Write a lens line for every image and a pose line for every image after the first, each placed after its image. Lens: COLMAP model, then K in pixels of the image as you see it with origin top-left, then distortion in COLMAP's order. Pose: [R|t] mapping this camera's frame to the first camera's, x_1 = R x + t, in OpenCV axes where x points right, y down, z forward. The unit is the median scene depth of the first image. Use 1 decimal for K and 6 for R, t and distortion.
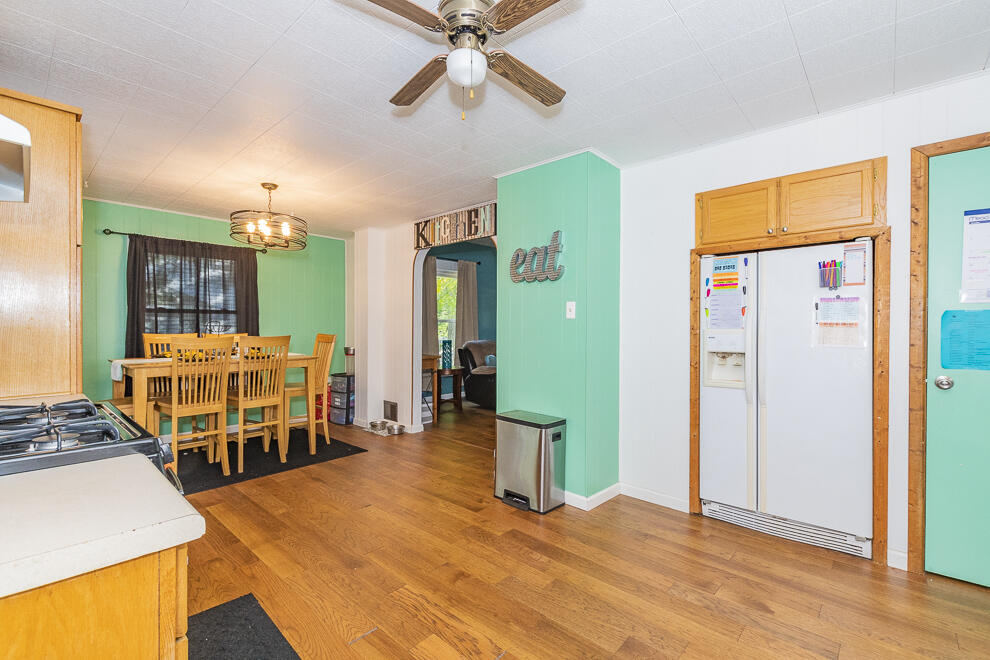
lens RADIAL K [[440.7, 0, 492.5], [0, 440.7, 327.9], [0, 0, 1]] dist [0.000527, -0.000644]
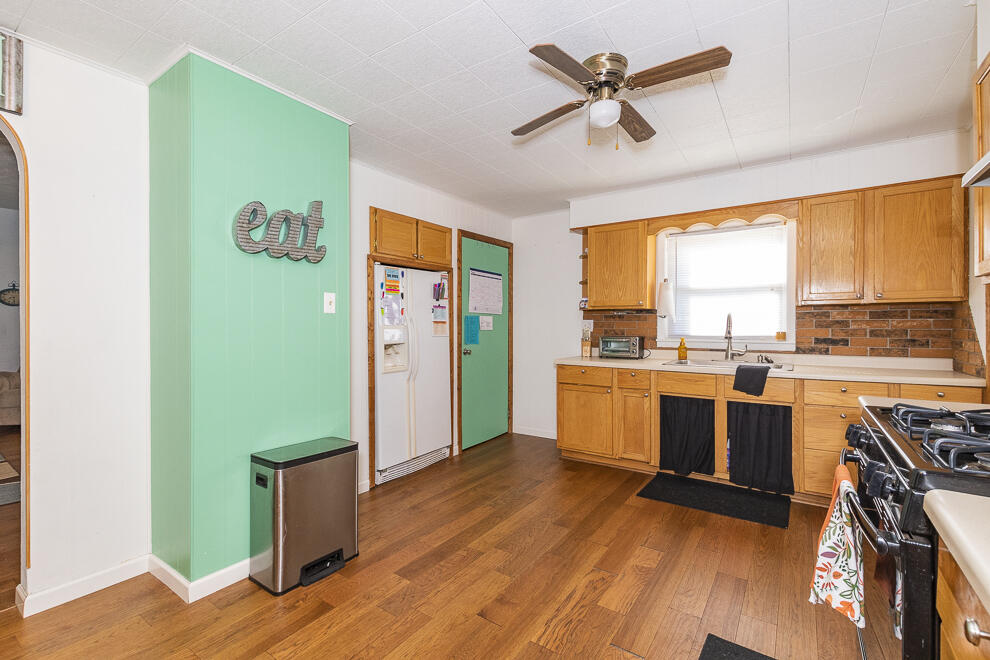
lens RADIAL K [[440.7, 0, 494.4], [0, 440.7, 328.8], [0, 0, 1]] dist [0.000527, -0.000644]
pose [[-0.145773, -0.011005, 0.989257, -0.734957], [0.000553, 0.999937, 0.011206, -0.001796], [-0.989318, 0.002181, -0.145757, 0.884714]]
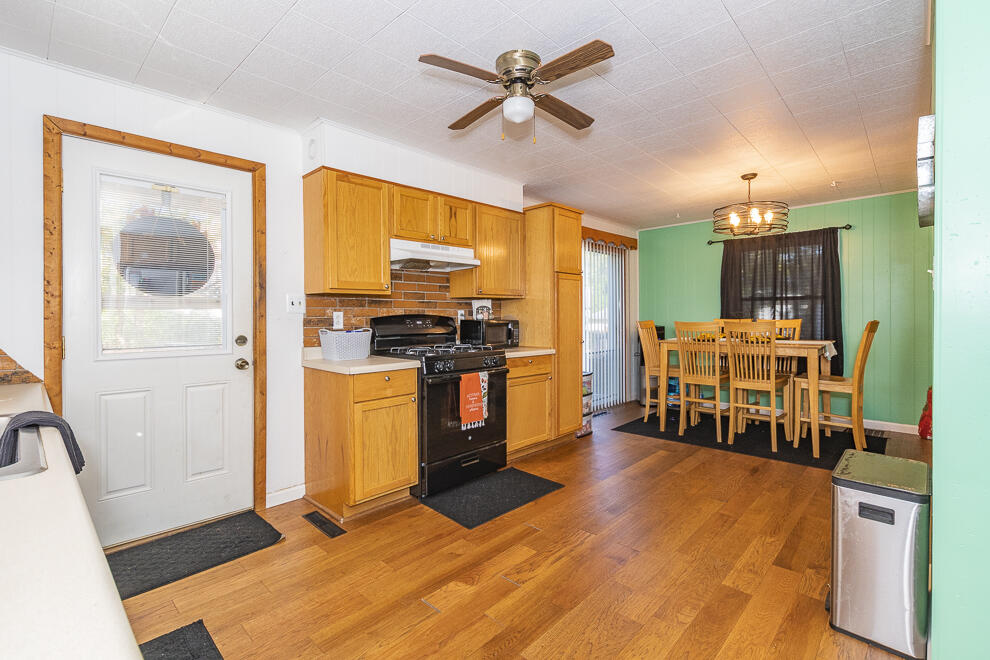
lens RADIAL K [[440.7, 0, 498.8], [0, 440.7, 320.0], [0, 0, 1]] dist [0.000527, -0.000644]
pose [[-0.017194, 0.010109, -0.999801, 0.722577], [0.005847, 0.999933, 0.010010, 0.000680], [0.999835, -0.005674, -0.017252, 0.573533]]
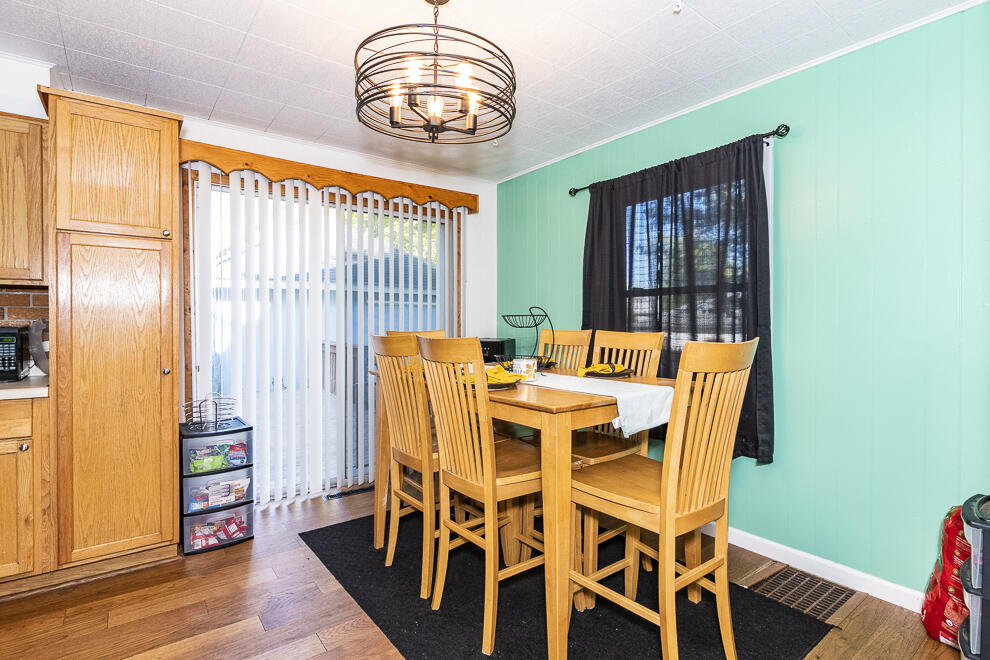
lens RADIAL K [[472.9, 0, 490.5], [0, 472.9, 325.8], [0, 0, 1]] dist [-0.029394, 0.000822]
pose [[-0.179678, 0.010523, -0.983669, -0.097349], [-0.005645, 0.999915, 0.011728, -0.000485], [0.983709, 0.007660, -0.179603, 1.521934]]
